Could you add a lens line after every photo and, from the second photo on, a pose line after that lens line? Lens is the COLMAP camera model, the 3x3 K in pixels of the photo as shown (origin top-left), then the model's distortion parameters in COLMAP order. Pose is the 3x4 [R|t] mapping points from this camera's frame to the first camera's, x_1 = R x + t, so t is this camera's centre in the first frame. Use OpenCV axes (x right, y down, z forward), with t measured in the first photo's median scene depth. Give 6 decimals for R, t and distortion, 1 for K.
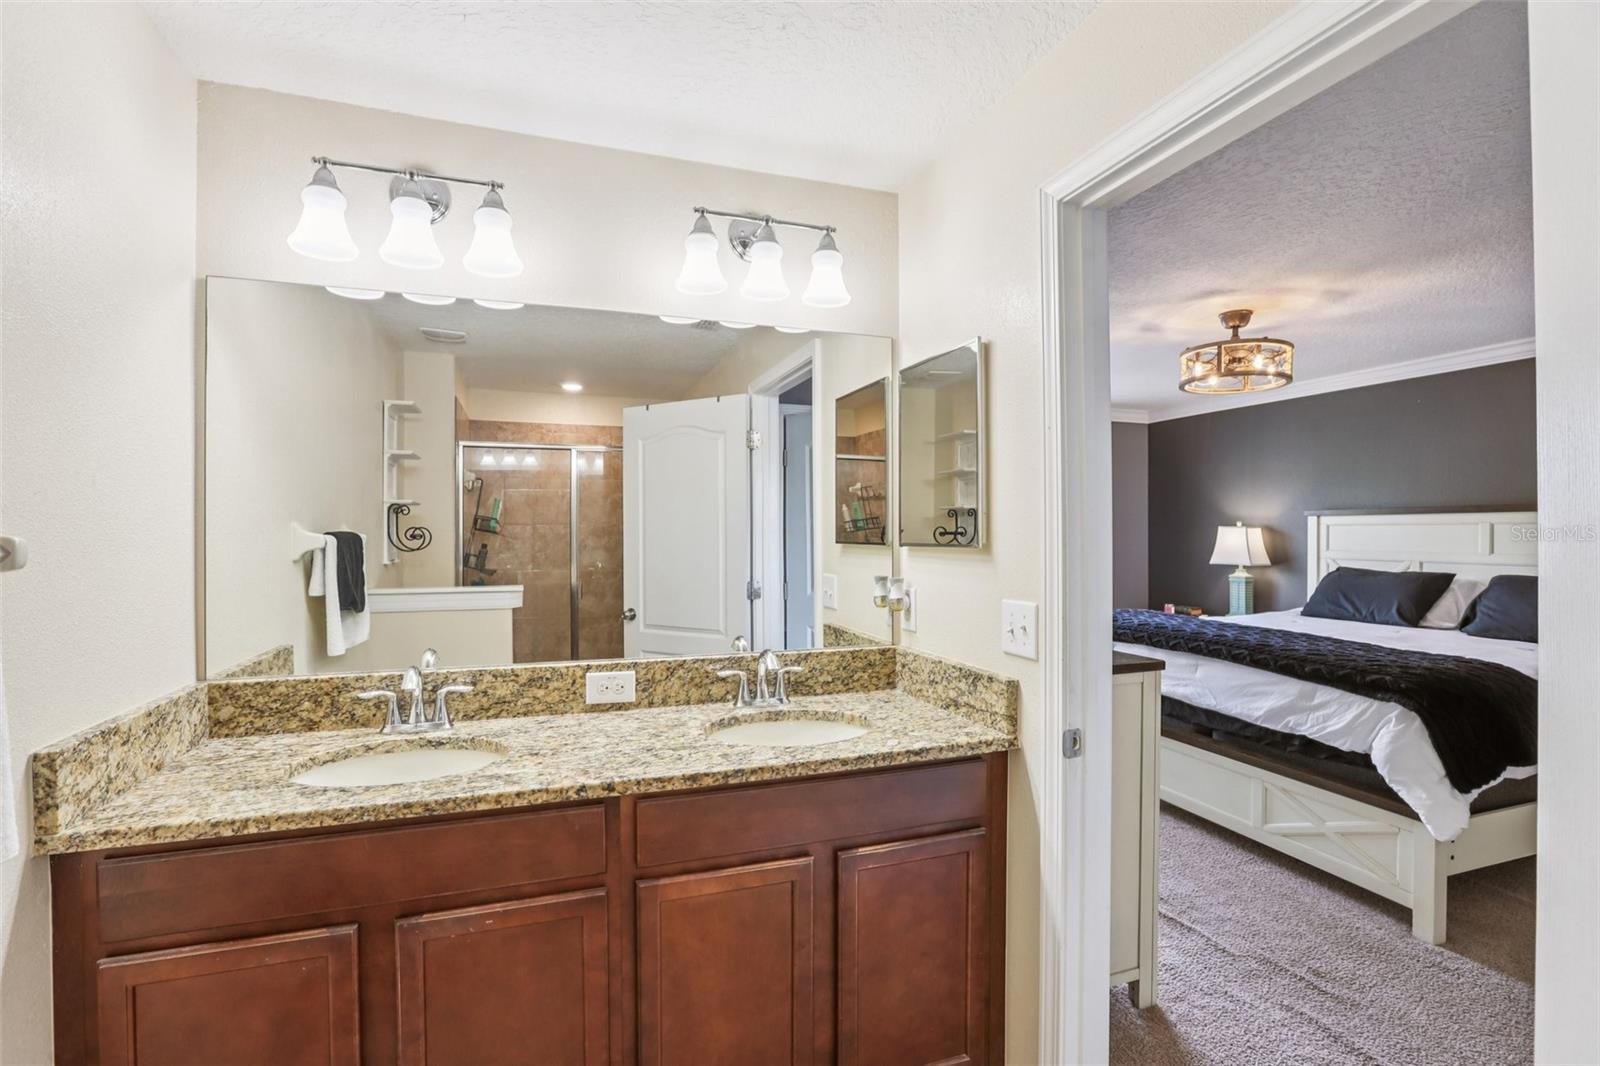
lens RADIAL K [[719.5, 0, 796.0], [0, 719.5, 536.0], [0, 0, 1]] dist [-0.044066, 0.016514]
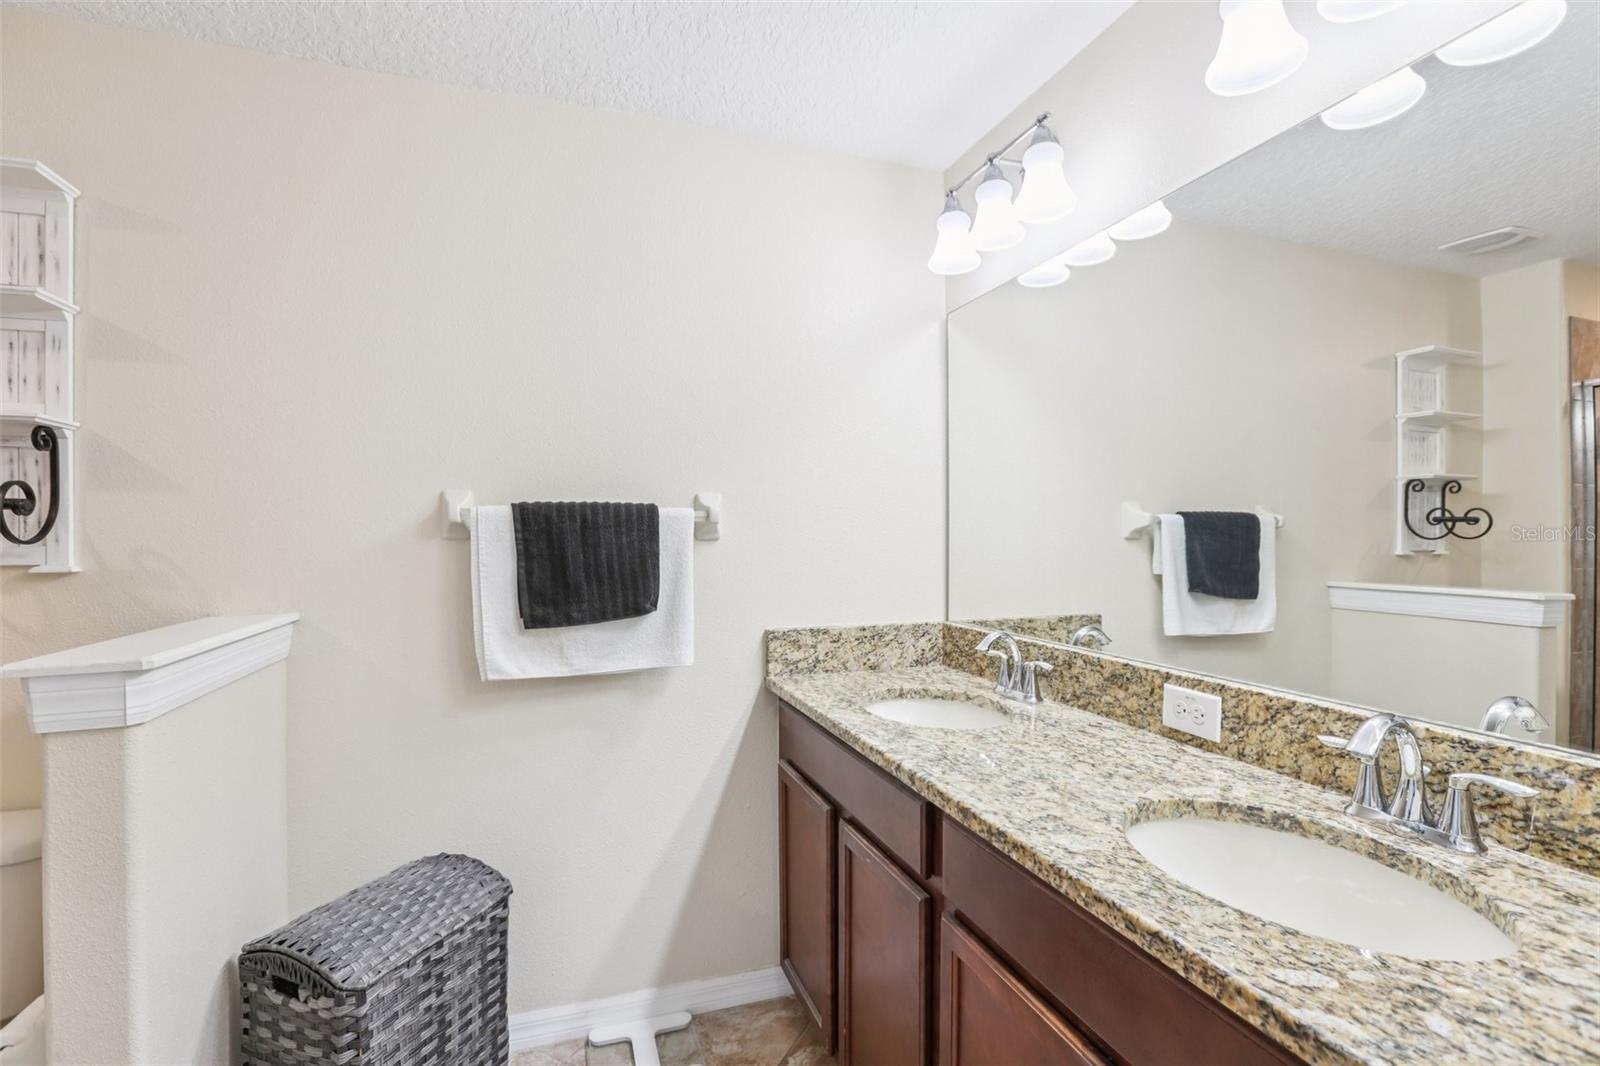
lens RADIAL K [[719.5, 0, 796.0], [0, 719.5, 536.0], [0, 0, 1]] dist [-0.044066, 0.016514]
pose [[0.006233, 0.000457, -0.999980, 0.497432], [-0.003079, 0.999995, 0.000438, 0.044845], [0.999976, 0.003076, 0.006234, 0.690318]]
